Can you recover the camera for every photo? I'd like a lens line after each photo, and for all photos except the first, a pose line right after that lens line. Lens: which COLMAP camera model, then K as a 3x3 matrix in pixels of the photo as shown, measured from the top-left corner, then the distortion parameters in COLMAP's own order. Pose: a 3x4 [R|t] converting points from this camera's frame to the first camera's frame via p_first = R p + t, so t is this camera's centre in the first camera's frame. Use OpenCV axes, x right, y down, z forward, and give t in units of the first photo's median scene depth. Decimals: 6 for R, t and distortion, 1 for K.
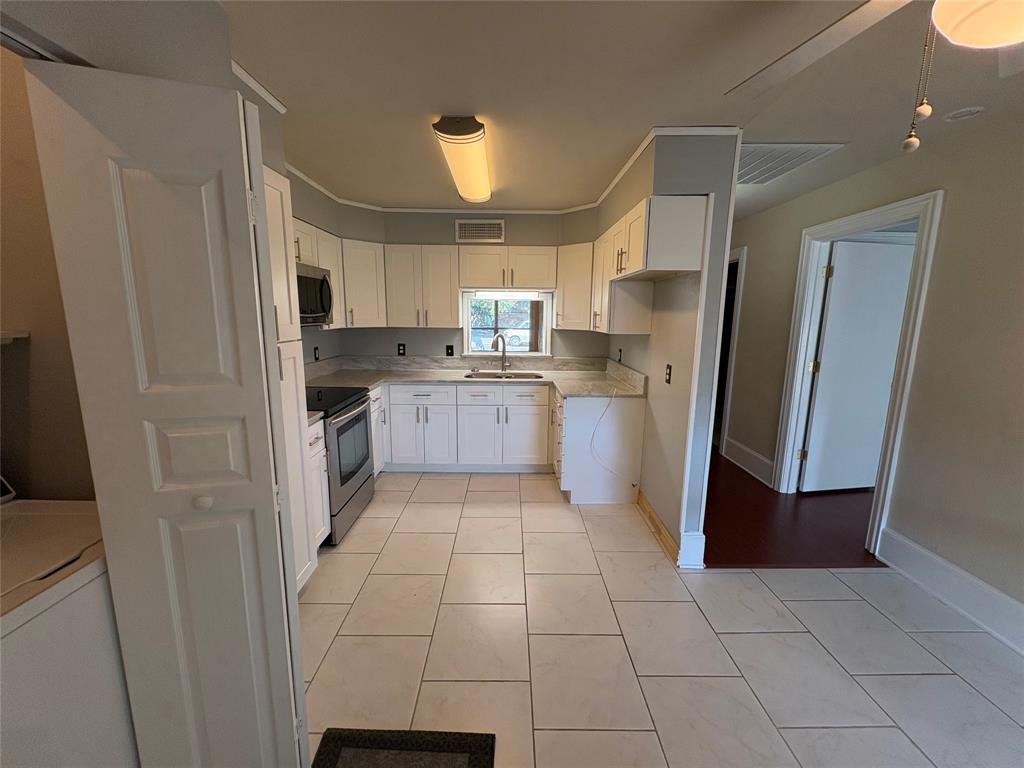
lens RADIAL K [[407.5, 0, 512.0], [0, 407.5, 384.0], [0, 0, 1]] dist [0.001189, -0.000119]
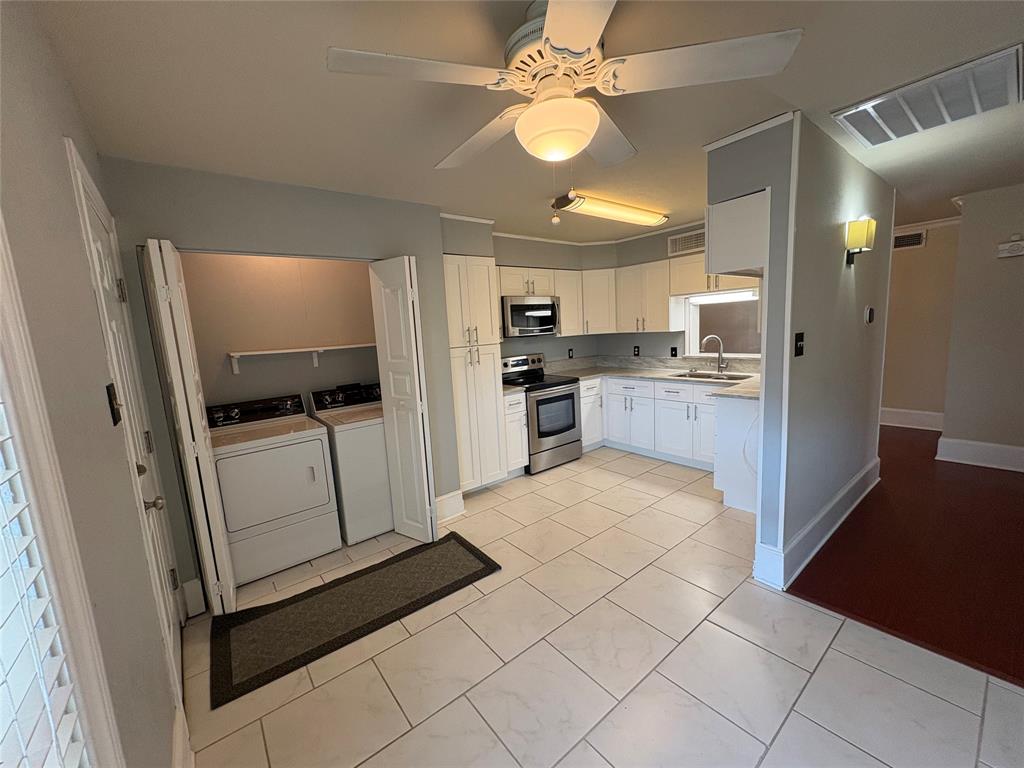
lens RADIAL K [[407.5, 0, 512.0], [0, 407.5, 384.0], [0, 0, 1]] dist [0.001189, -0.000119]
pose [[0.616319, 0.064883, -0.784819, 0.508945], [-0.072909, 0.997021, 0.025170, 0.010243], [0.784115, 0.041708, 0.619213, -0.032424]]
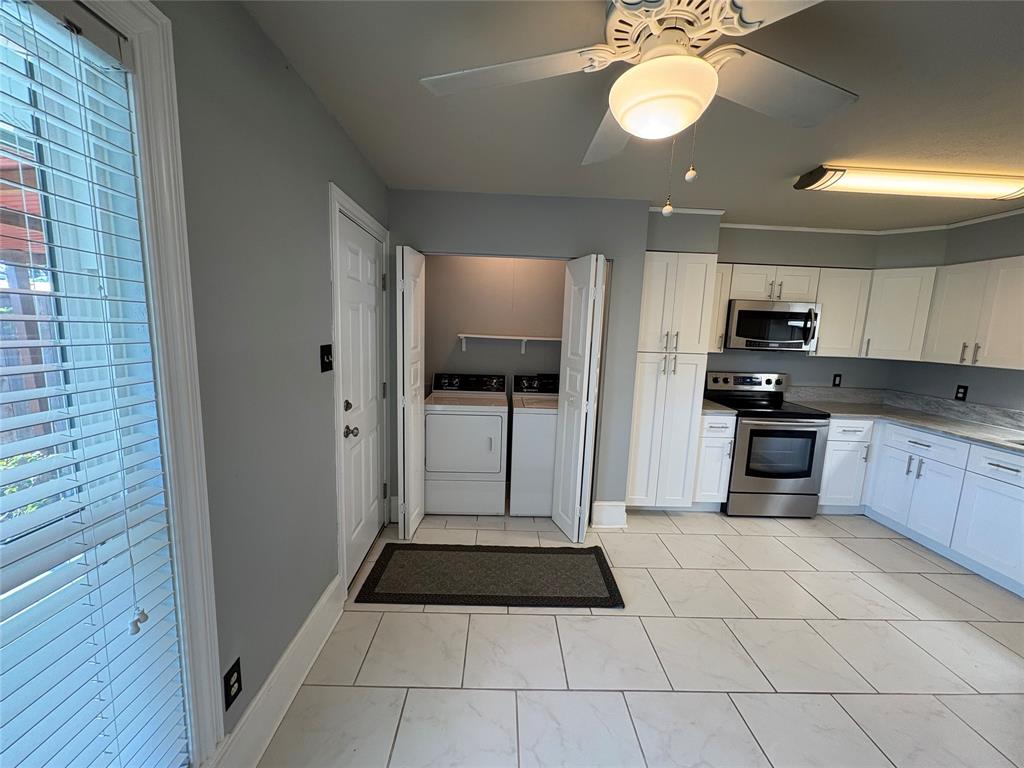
lens RADIAL K [[407.5, 0, 512.0], [0, 407.5, 384.0], [0, 0, 1]] dist [0.001189, -0.000119]
pose [[0.019947, 0.129279, -0.991408, 0.551513], [-0.208096, 0.970425, 0.122356, -0.018988], [0.977905, 0.203867, 0.046259, 0.125250]]
